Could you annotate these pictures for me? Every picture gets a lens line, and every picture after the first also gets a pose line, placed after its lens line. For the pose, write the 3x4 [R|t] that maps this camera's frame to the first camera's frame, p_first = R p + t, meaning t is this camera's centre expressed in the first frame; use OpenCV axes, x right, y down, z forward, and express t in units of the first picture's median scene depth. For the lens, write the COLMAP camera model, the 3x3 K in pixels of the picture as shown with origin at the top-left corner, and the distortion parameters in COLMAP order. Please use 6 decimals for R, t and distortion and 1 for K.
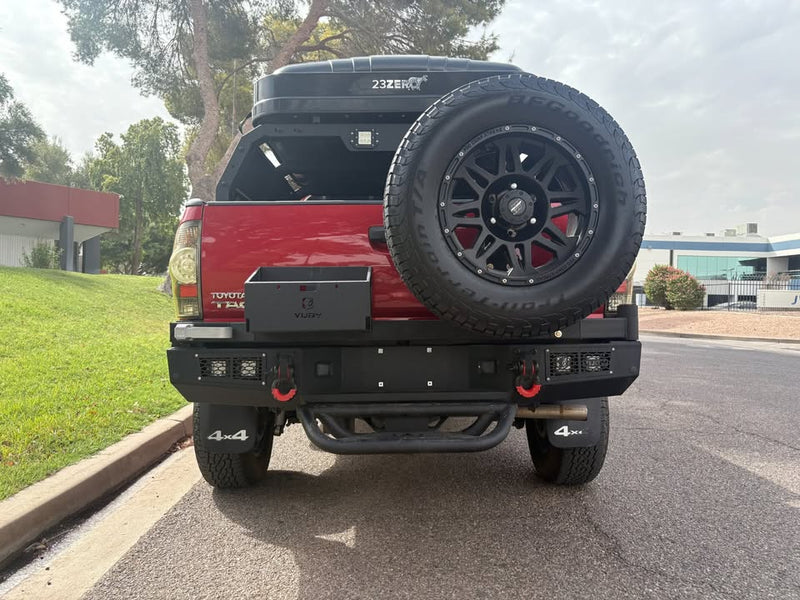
lens RADIAL K [[611.2, 0, 398.1], [0, 611.2, 304.9], [0, 0, 1]] dist [0.028081, -0.026895]
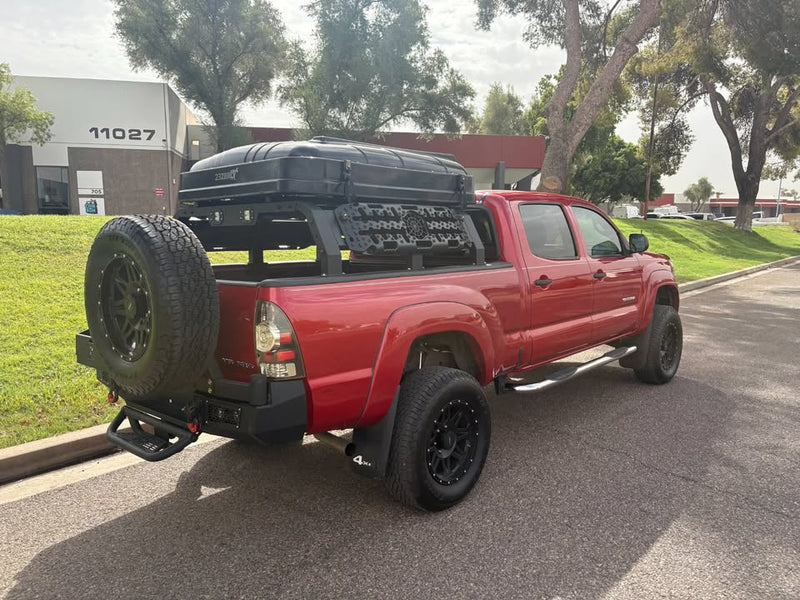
lens RADIAL K [[611.2, 0, 404.1], [0, 611.2, 302.9], [0, 0, 1]] dist [0.028081, -0.026895]
pose [[0.740481, 0.078128, -0.667520, 0.107581], [0.003677, 0.992734, 0.120271, -0.022274], [0.672067, -0.091513, 0.734814, 0.024312]]
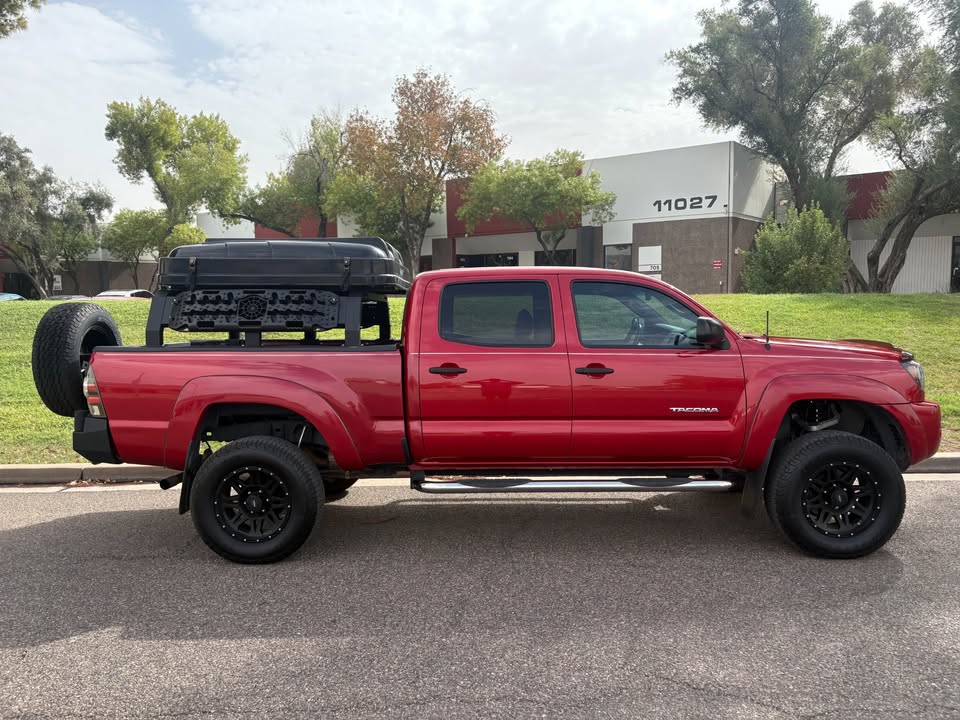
lens RADIAL K [[733.5, 0, 482.1], [0, 733.5, 361.2], [0, 0, 1]] dist [0.028081, -0.026895]
pose [[-0.021703, 0.072036, -0.997166, 0.192596], [0.007389, 0.997385, 0.071891, -0.022485], [0.999737, -0.005807, -0.022179, 0.172738]]
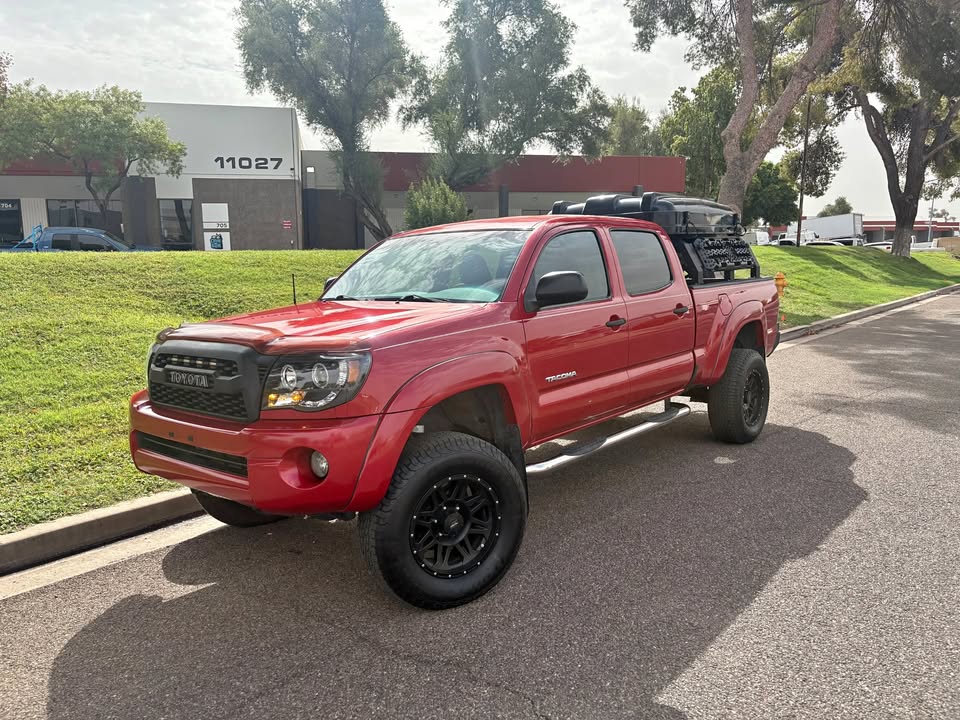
lens RADIAL K [[733.5, 0, 484.0], [0, 733.5, 365.1], [0, 0, 1]] dist [0.028081, -0.026895]
pose [[0.748150, 0.078824, -0.658831, 0.112500], [0.018007, 0.990141, 0.138912, -0.021134], [0.663285, -0.115790, 0.739355, -0.128553]]
